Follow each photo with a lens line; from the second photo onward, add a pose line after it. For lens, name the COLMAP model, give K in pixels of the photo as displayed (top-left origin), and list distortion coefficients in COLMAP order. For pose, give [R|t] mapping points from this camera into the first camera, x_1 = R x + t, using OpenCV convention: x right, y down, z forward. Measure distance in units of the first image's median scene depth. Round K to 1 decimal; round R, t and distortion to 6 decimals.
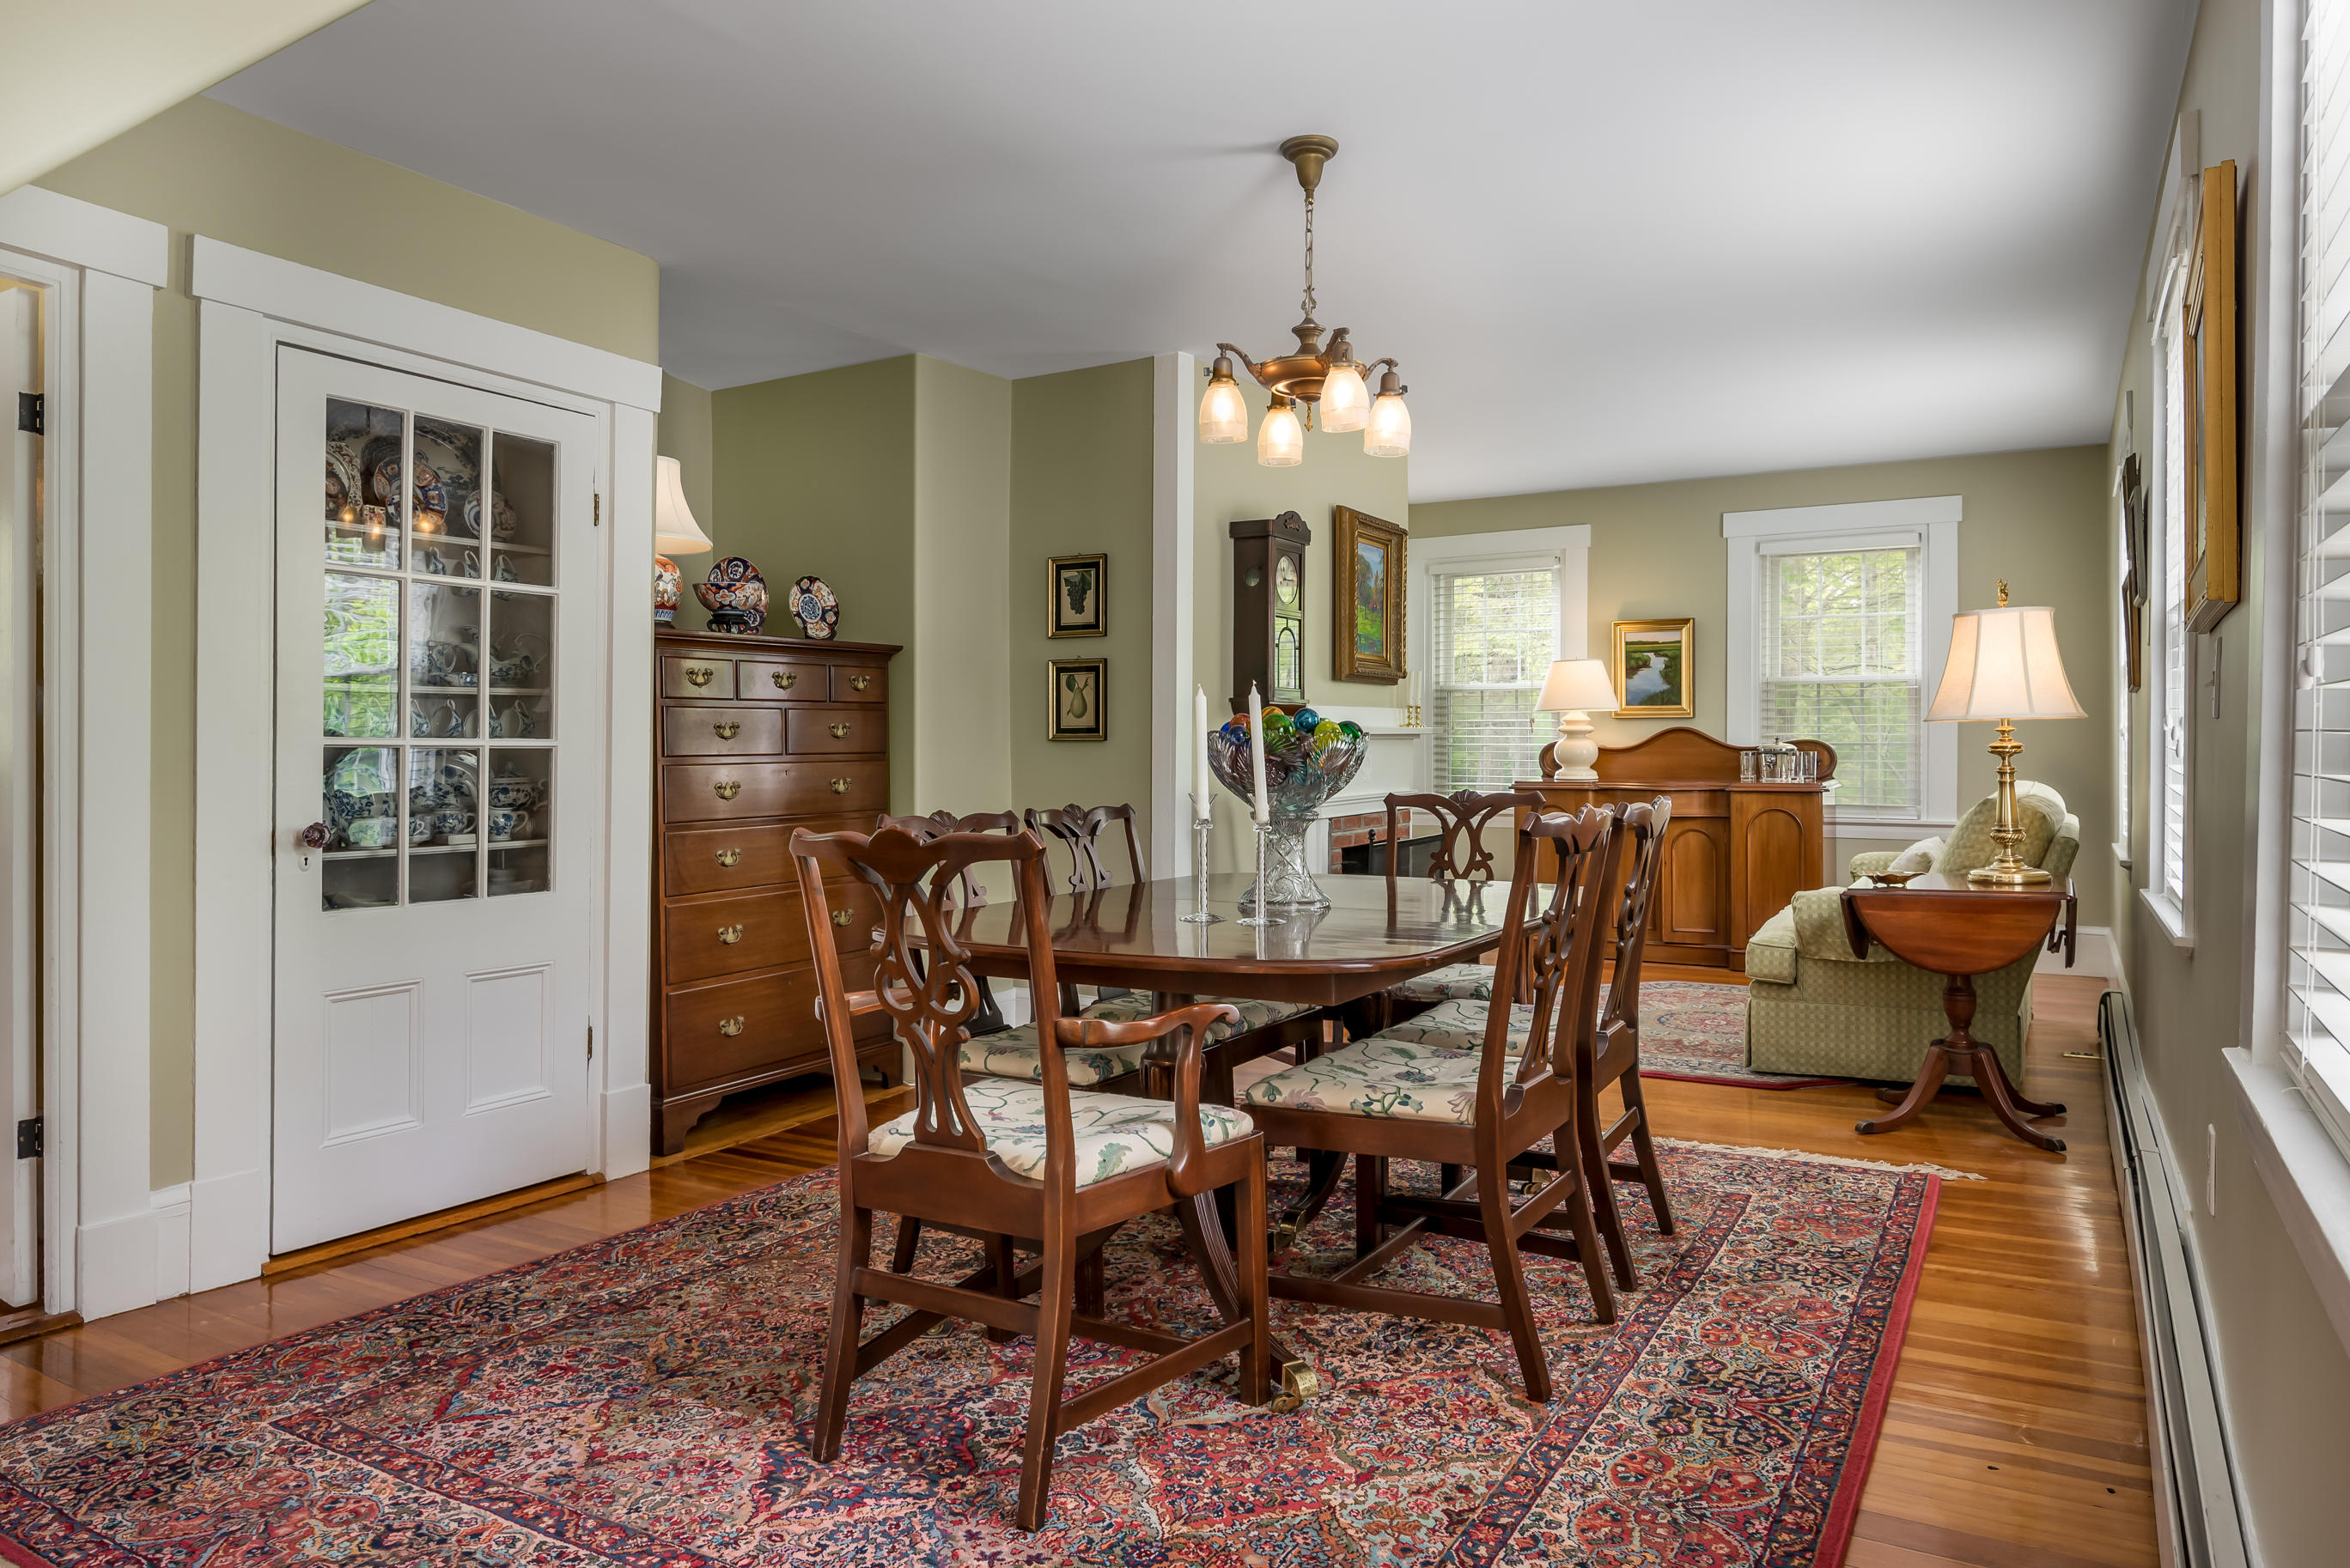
lens RADIAL K [[1479.2, 0, 1175.0], [0, 1479.2, 784.0], [0, 0, 1]] dist [-0.003215, -0.000219]
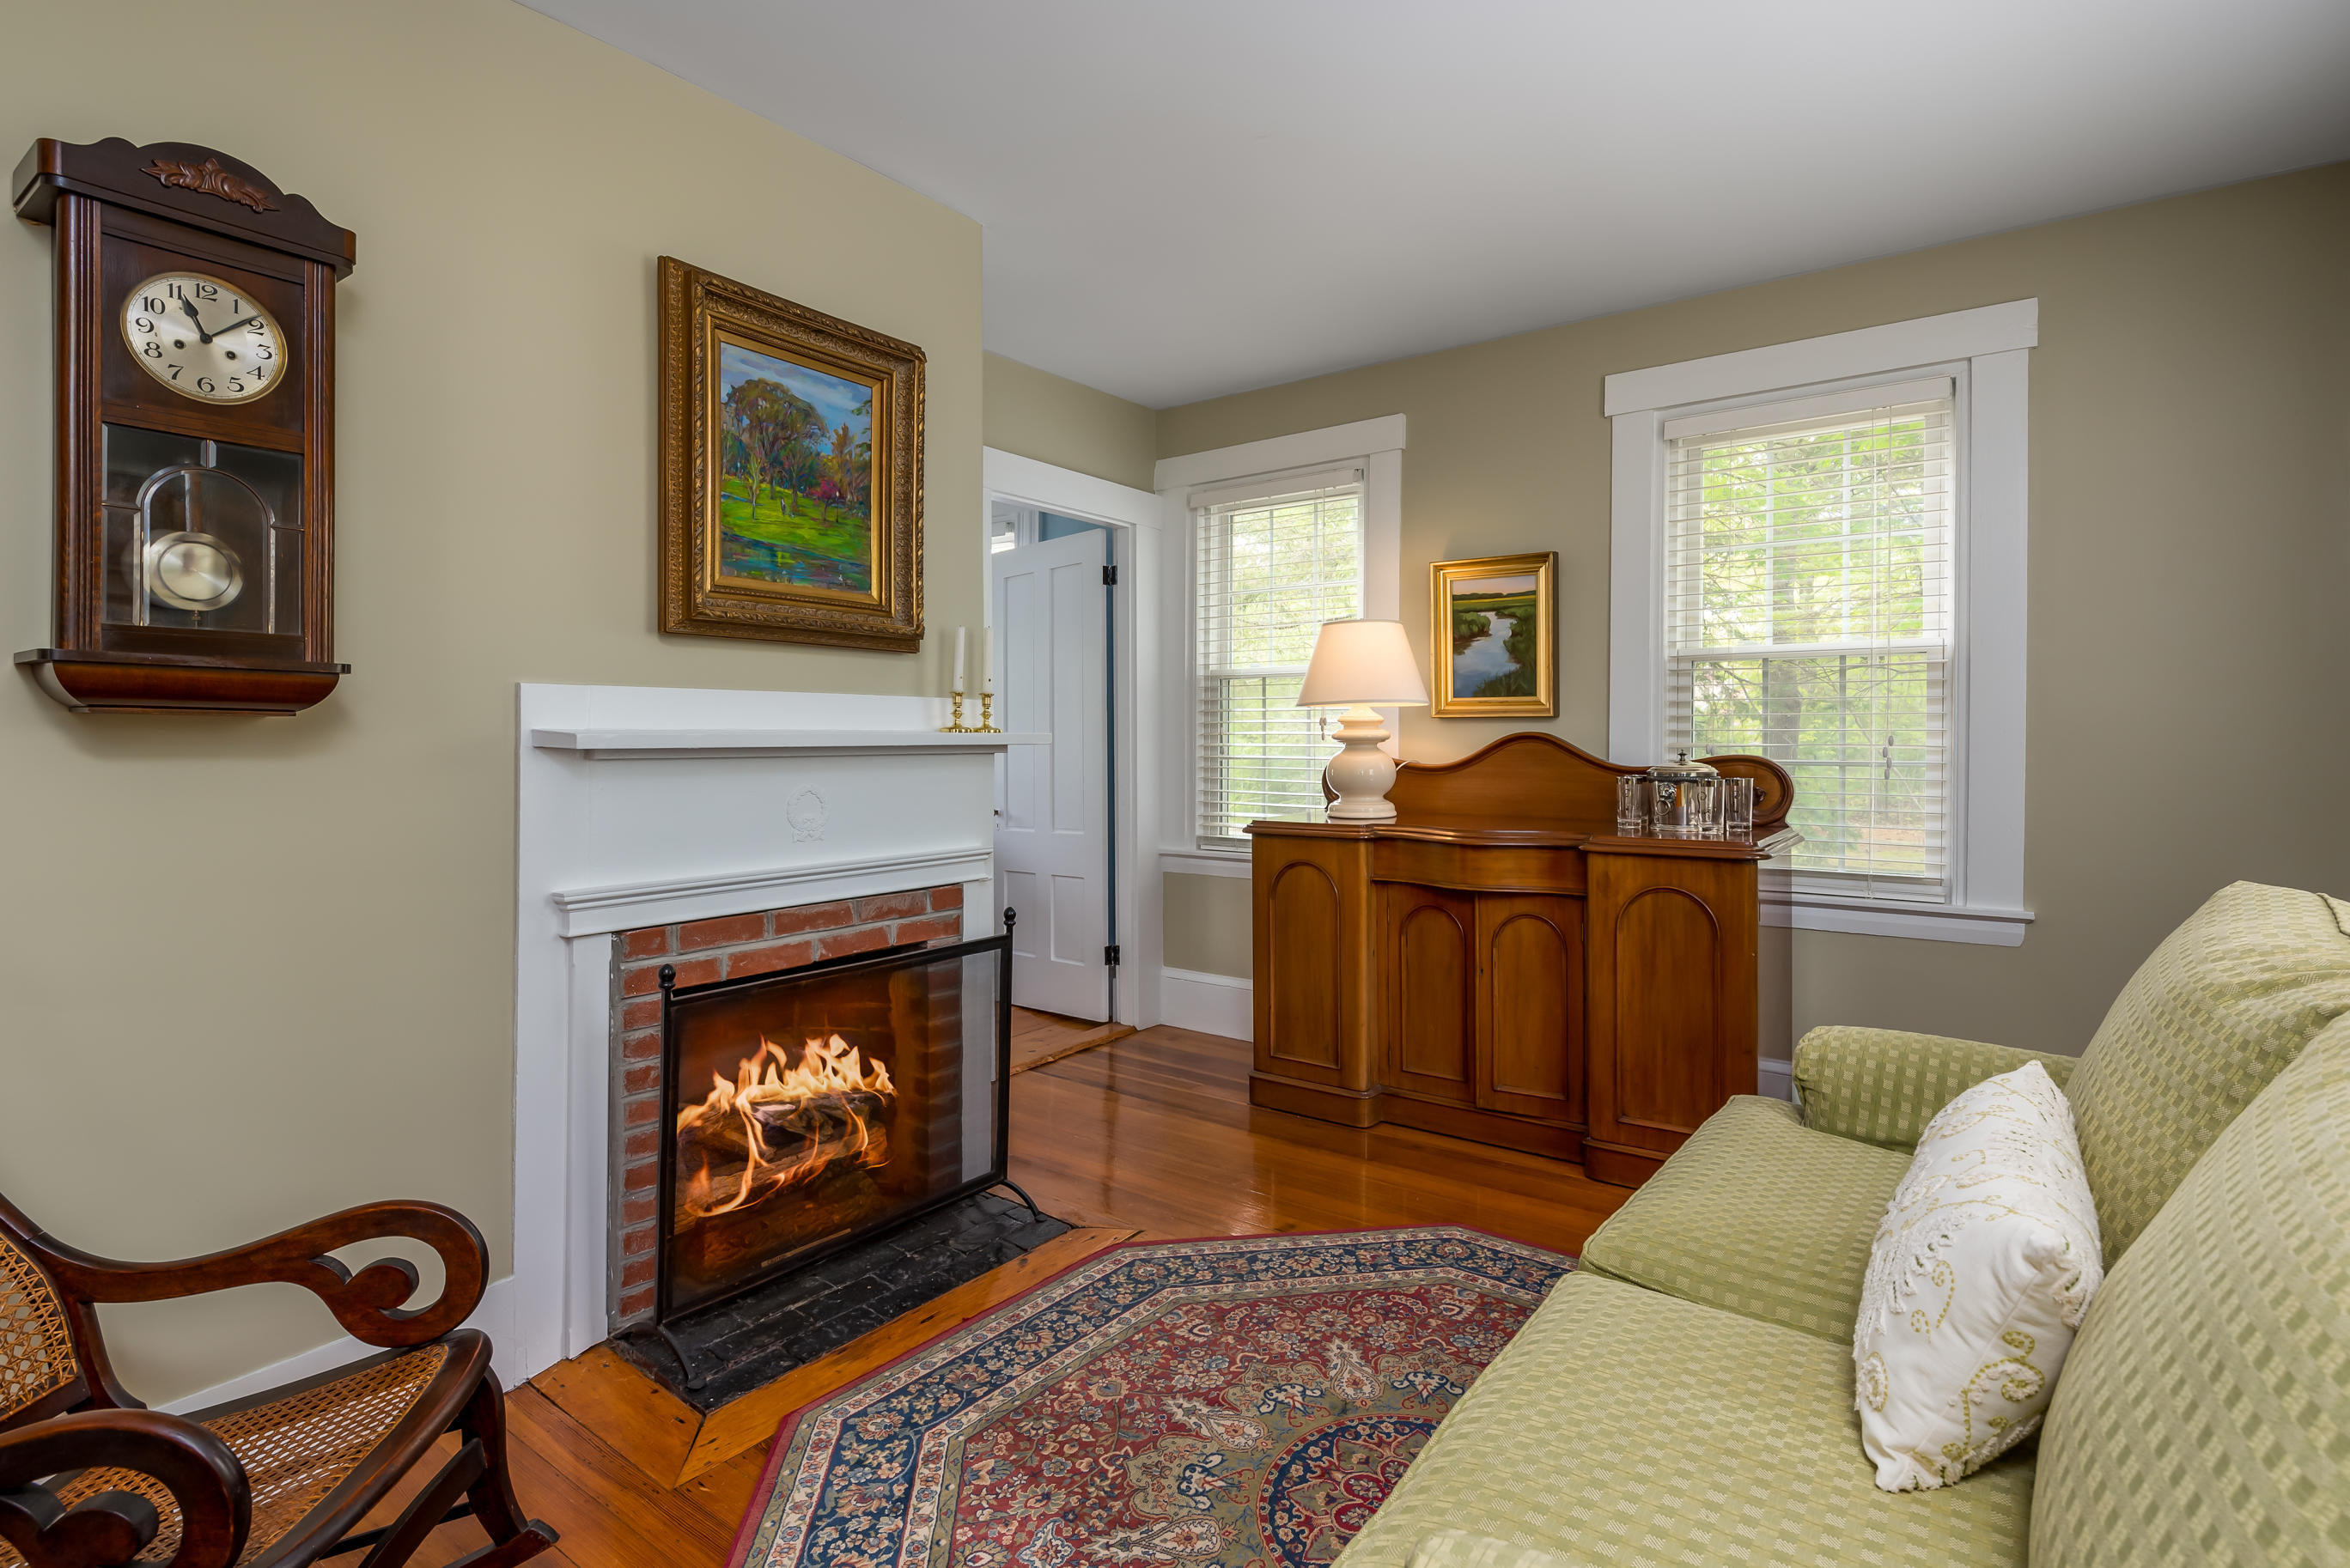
lens RADIAL K [[1172.5, 0, 1175.0], [0, 1172.5, 784.0], [0, 0, 1]] dist [-0.028953, -0.000069]
pose [[0.994267, 0.010336, -0.106427, 0.271245], [-0.009886, 0.999940, 0.004753, -0.020117], [0.106470, -0.003674, 0.994309, 0.558525]]
